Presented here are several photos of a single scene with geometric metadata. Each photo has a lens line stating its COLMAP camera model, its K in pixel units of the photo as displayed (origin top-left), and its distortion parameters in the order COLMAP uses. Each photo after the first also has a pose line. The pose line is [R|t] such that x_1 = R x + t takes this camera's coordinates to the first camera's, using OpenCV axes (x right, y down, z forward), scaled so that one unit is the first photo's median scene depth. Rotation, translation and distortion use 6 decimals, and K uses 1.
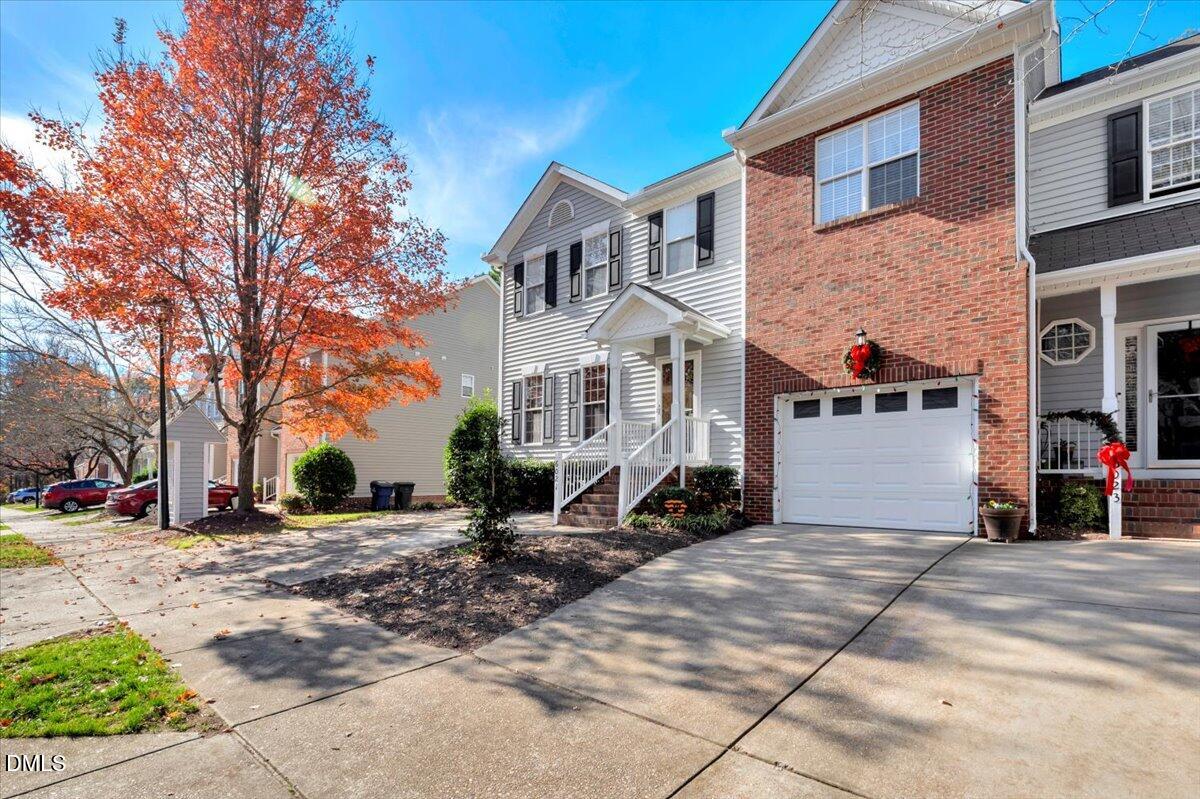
lens RADIAL K [[560.1, 0, 598.8], [0, 560.1, 471.7], [0, 0, 1]] dist [-0.001000, 0.000234]
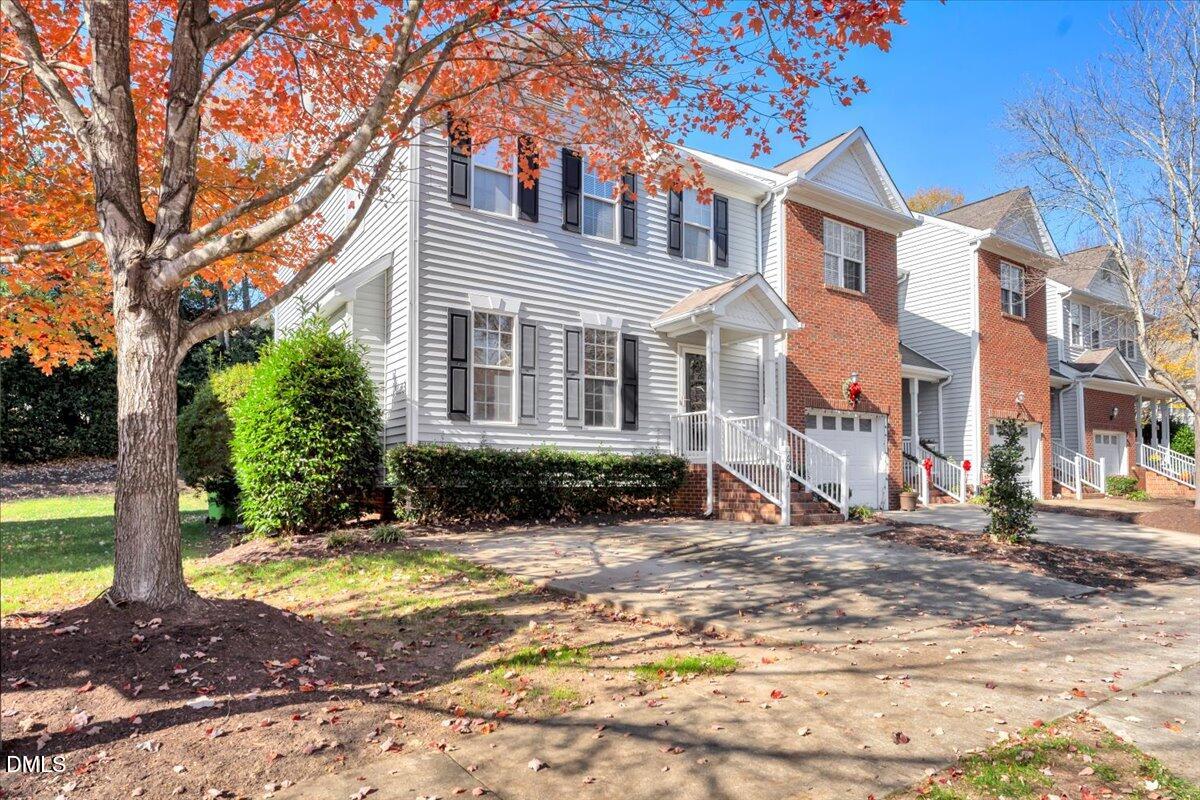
lens RADIAL K [[687.3, 0, 598.8], [0, 687.3, 460.8], [0, 0, 1]] dist [-0.000574, -0.000134]
pose [[0.268801, 0.017569, 0.963035, -0.947700], [-0.010422, 0.999828, -0.015332, 0.004108], [-0.963139, -0.005915, 0.268938, 0.784708]]
